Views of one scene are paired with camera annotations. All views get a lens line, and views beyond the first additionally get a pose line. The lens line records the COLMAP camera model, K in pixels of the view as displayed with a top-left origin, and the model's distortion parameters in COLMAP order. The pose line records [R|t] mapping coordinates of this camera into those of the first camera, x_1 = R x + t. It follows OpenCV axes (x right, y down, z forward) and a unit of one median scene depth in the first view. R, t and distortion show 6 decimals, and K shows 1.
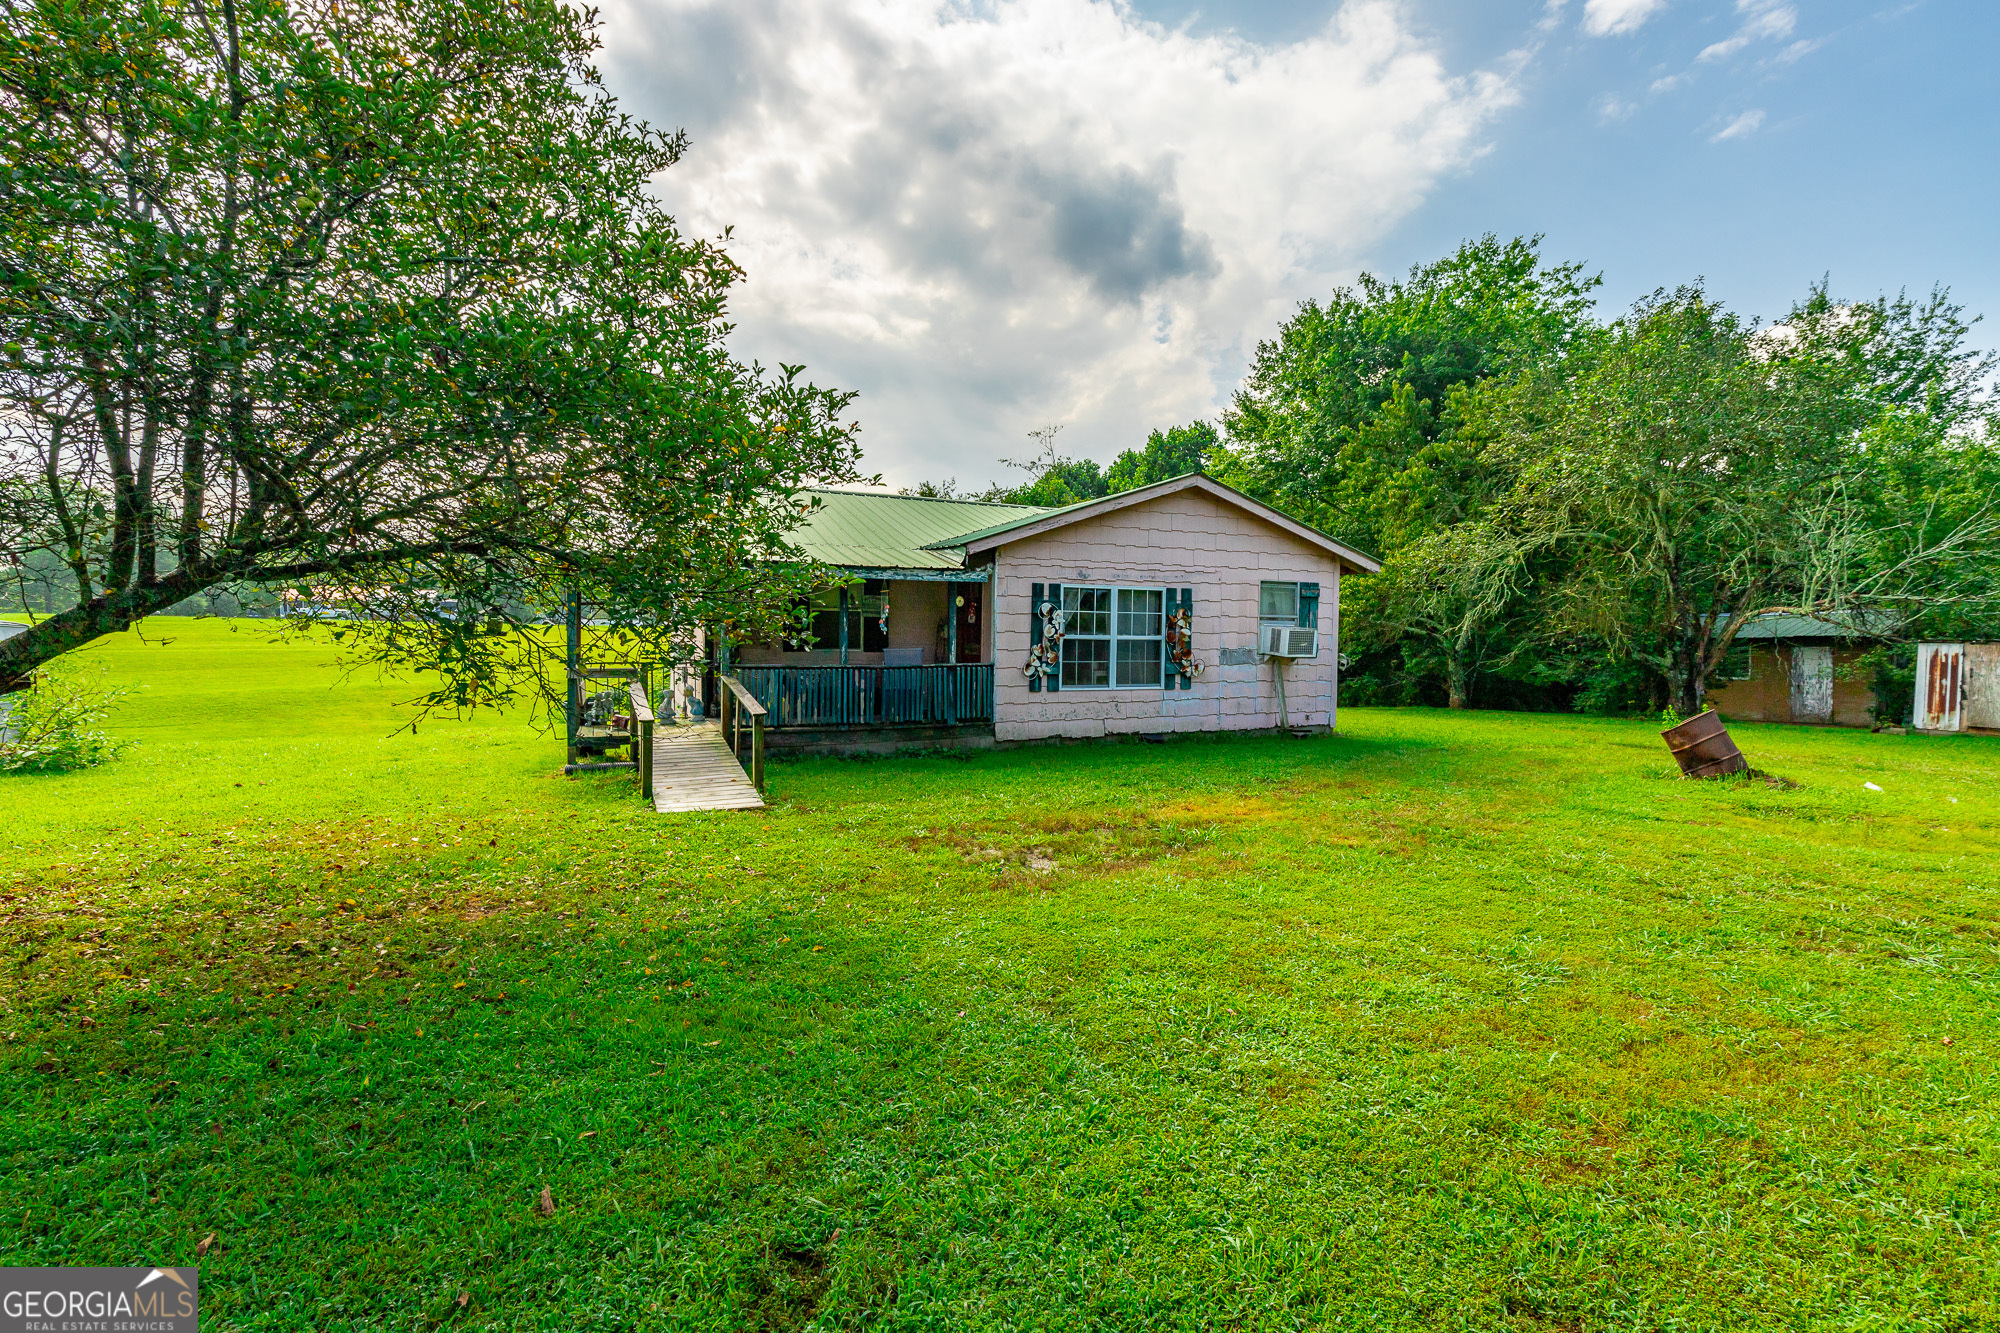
lens RADIAL K [[899.0, 0, 1000.0], [0, 899.0, 666.5], [0, 0, 1]] dist [0.001188, -0.000015]
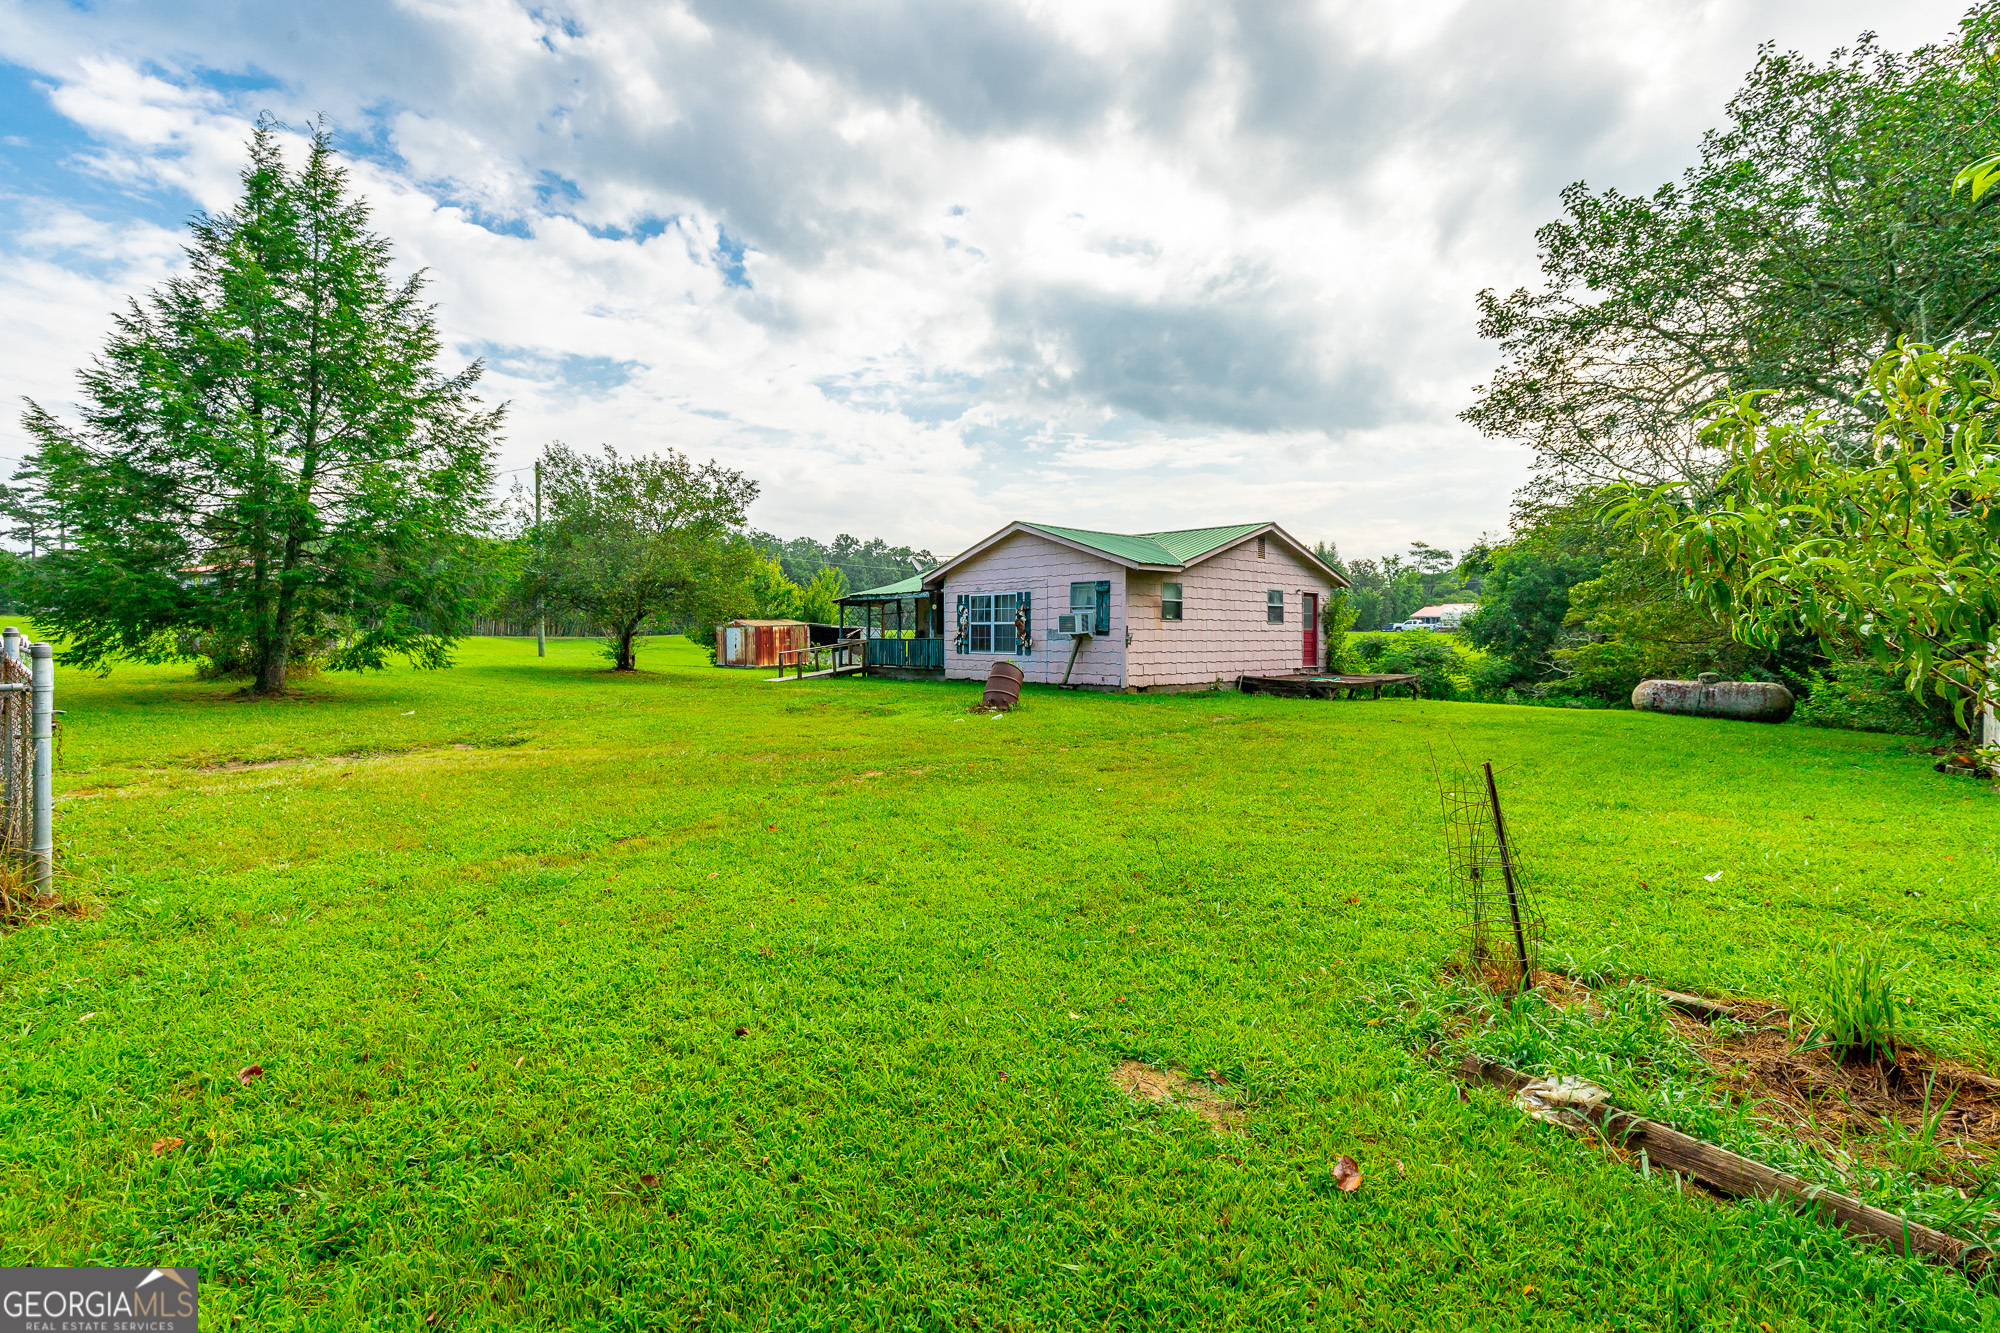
lens RADIAL K [[899.0, 0, 1000.0], [0, 899.0, 666.5], [0, 0, 1]] dist [0.001188, -0.000015]
pose [[0.346338, 0.016583, -0.937963, 1.674976], [-0.040531, 0.999175, 0.002699, 0.042824], [0.937234, 0.037082, 0.346724, 0.404193]]
